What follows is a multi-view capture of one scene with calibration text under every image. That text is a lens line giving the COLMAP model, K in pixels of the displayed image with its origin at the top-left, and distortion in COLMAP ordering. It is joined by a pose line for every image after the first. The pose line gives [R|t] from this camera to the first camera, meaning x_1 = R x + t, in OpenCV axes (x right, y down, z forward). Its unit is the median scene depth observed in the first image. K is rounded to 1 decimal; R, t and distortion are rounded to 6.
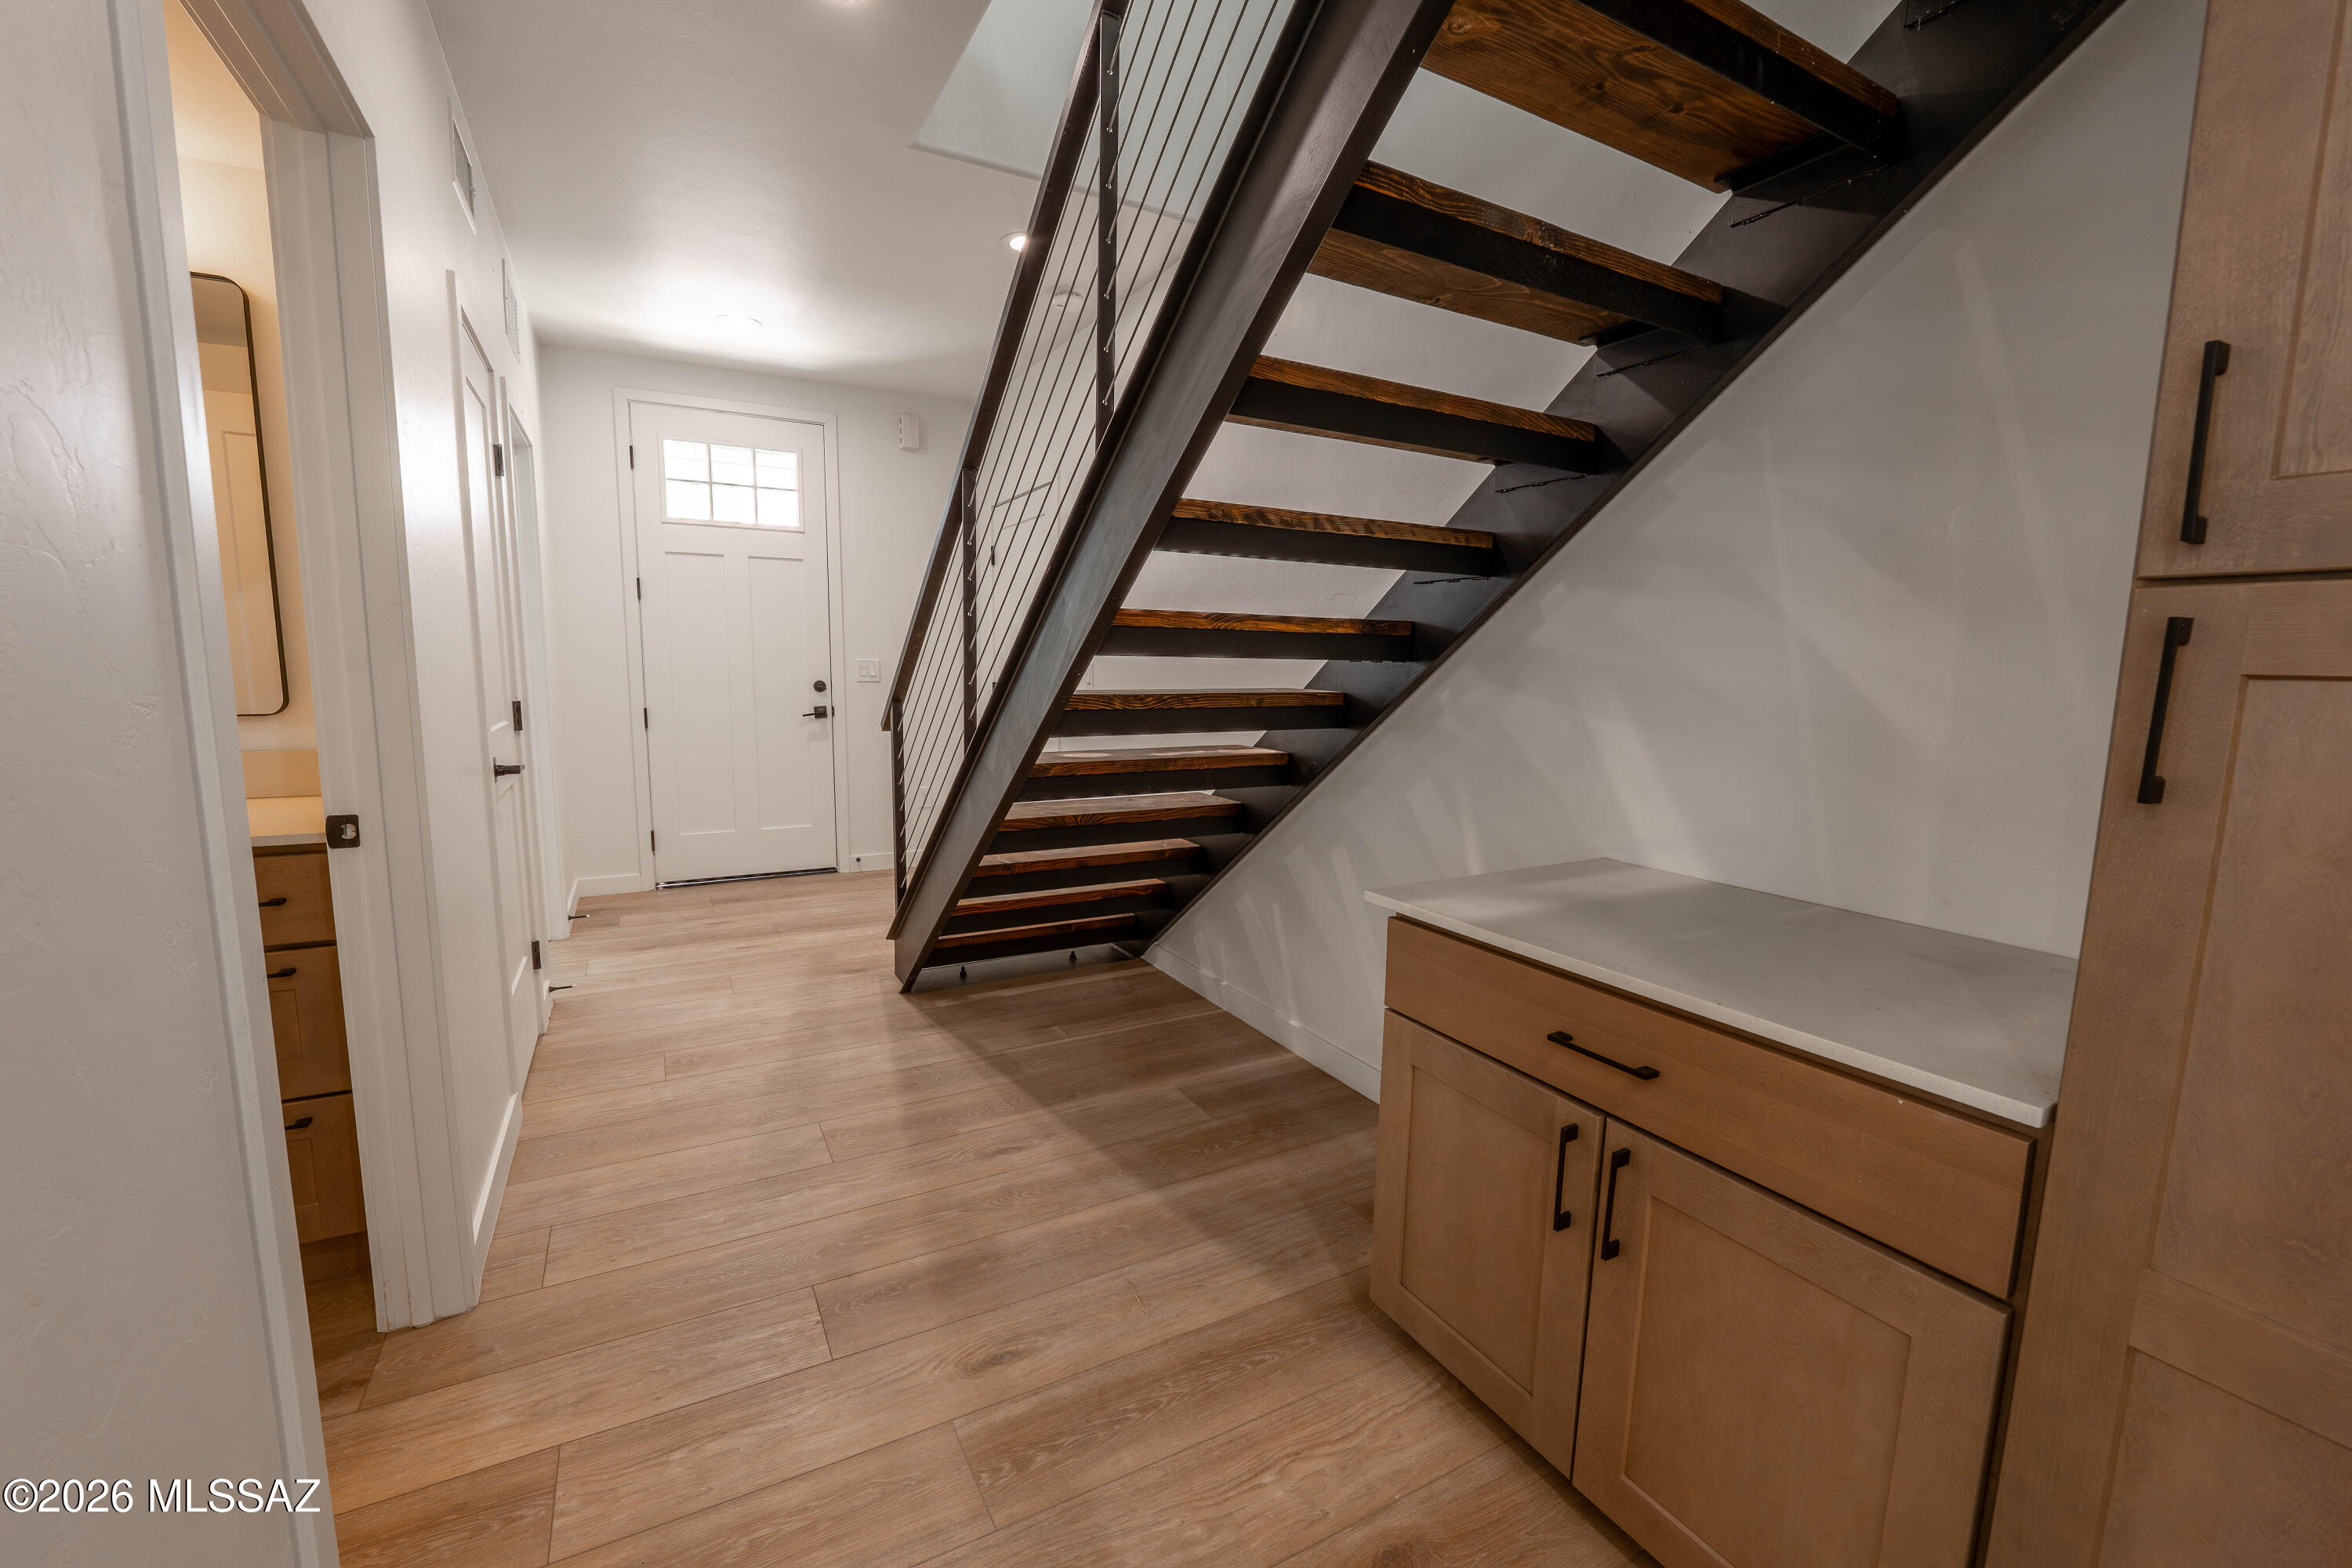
lens RADIAL K [[951.5, 0, 1168.5], [0, 951.5, 784.6], [0, 0, 1]] dist [-0.013524, 0.000627]
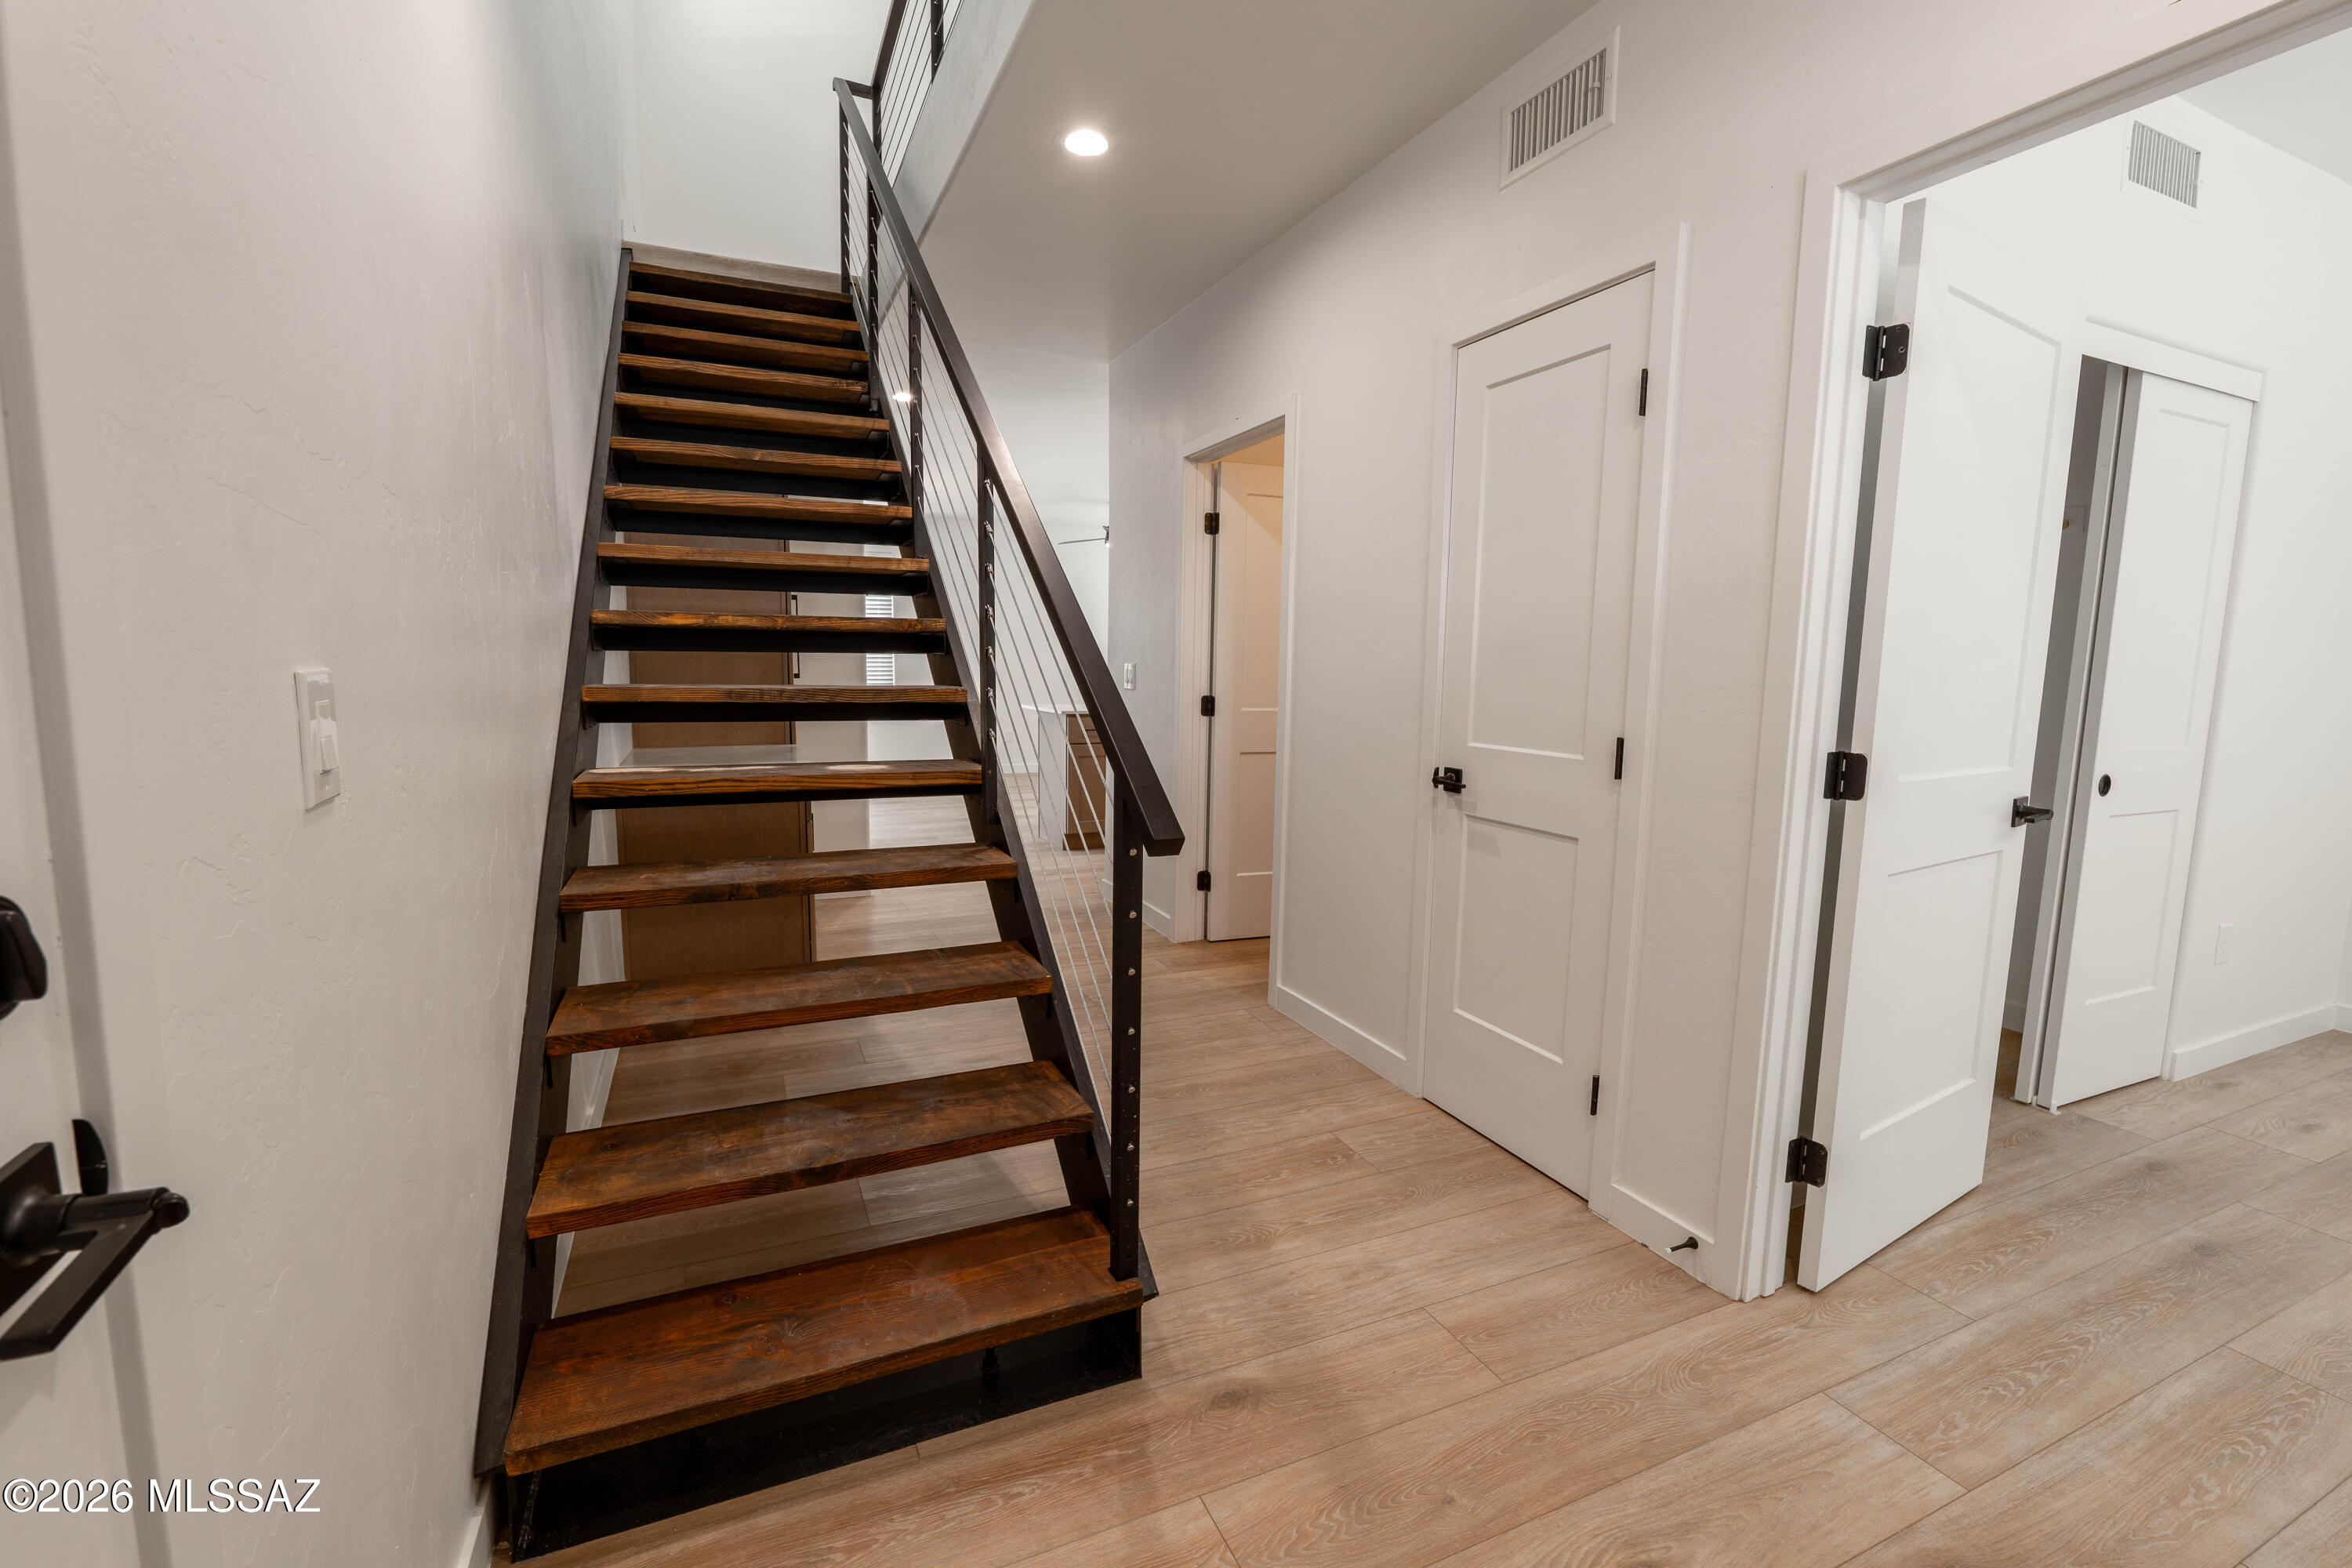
lens RADIAL K [[1007.3, 0, 1176.0], [0, 1007.3, 784.0], [0, 0, 1]] dist [-0.013232, 0.000224]
pose [[-0.996357, -0.047573, 0.070777, -0.369322], [-0.028453, 0.967829, 0.249993, -0.204041], [-0.080393, 0.247069, -0.965657, 1.563624]]
